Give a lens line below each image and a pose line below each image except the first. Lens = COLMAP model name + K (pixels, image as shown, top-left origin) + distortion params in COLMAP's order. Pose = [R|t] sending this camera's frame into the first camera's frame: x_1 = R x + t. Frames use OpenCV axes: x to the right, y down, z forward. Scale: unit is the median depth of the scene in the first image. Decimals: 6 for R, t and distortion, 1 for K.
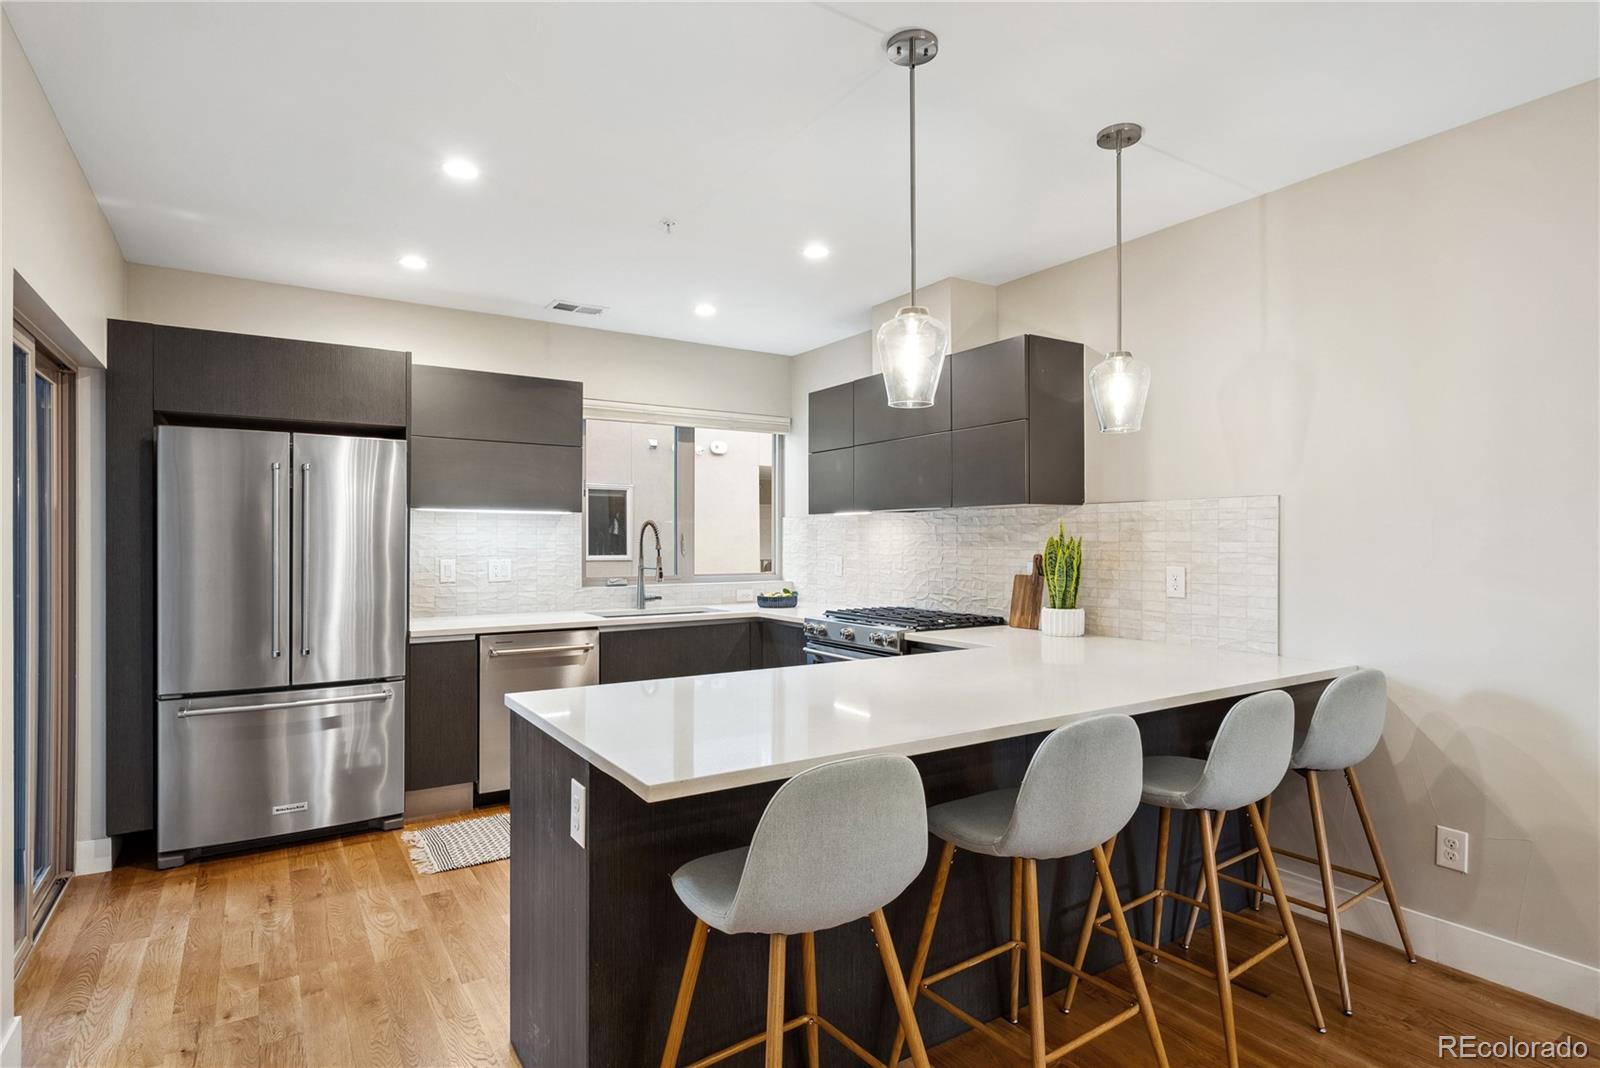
lens RADIAL K [[815.7, 0, 806.5], [0, 815.7, 532.8], [0, 0, 1]] dist [0.017097, -0.000826]
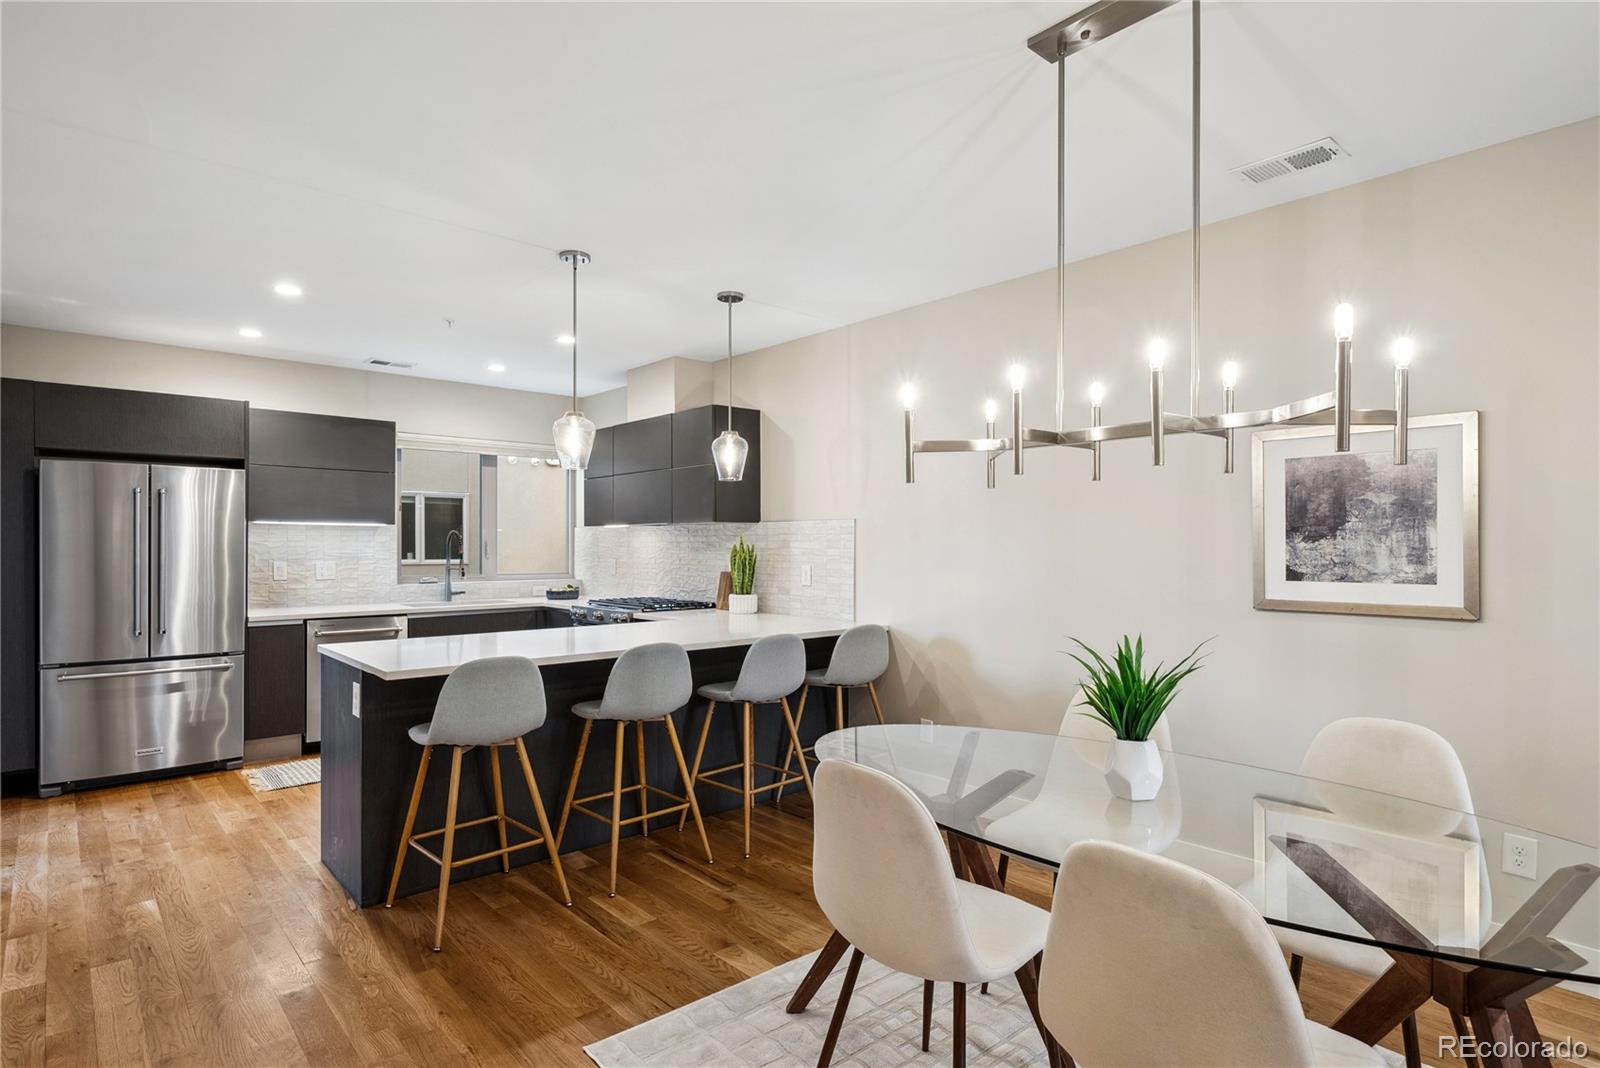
lens RADIAL K [[815.7, 0, 791.2], [0, 815.7, 542.7], [0, 0, 1]] dist [0.017097, -0.000826]
pose [[0.989988, 0.001723, 0.141139, 0.192570], [-0.002647, 0.999976, 0.006360, -0.008262], [-0.141125, -0.006670, 0.989969, -0.428731]]
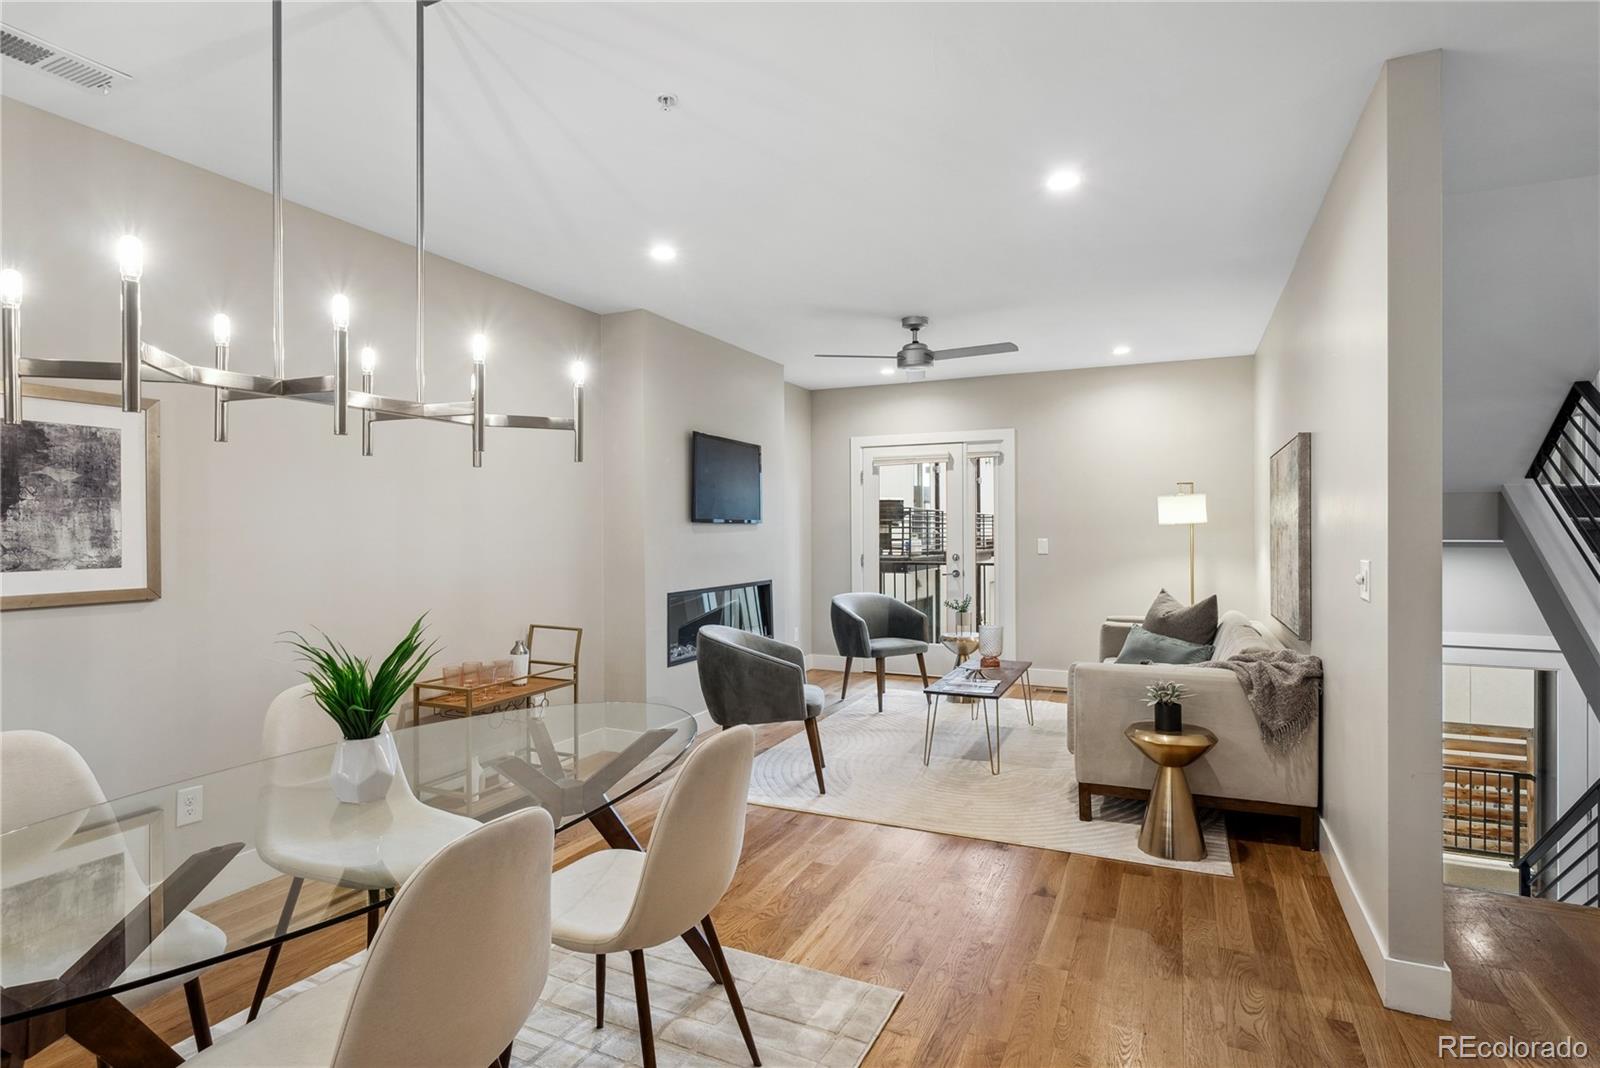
lens RADIAL K [[815.7, 0, 795.9], [0, 815.7, 530.6], [0, 0, 1]] dist [0.017097, -0.000826]
pose [[-0.514515, -0.001178, 0.857480, -0.288954], [-0.005973, 0.999980, -0.002211, 0.003477], [-0.857460, -0.006259, -0.514512, 0.531301]]
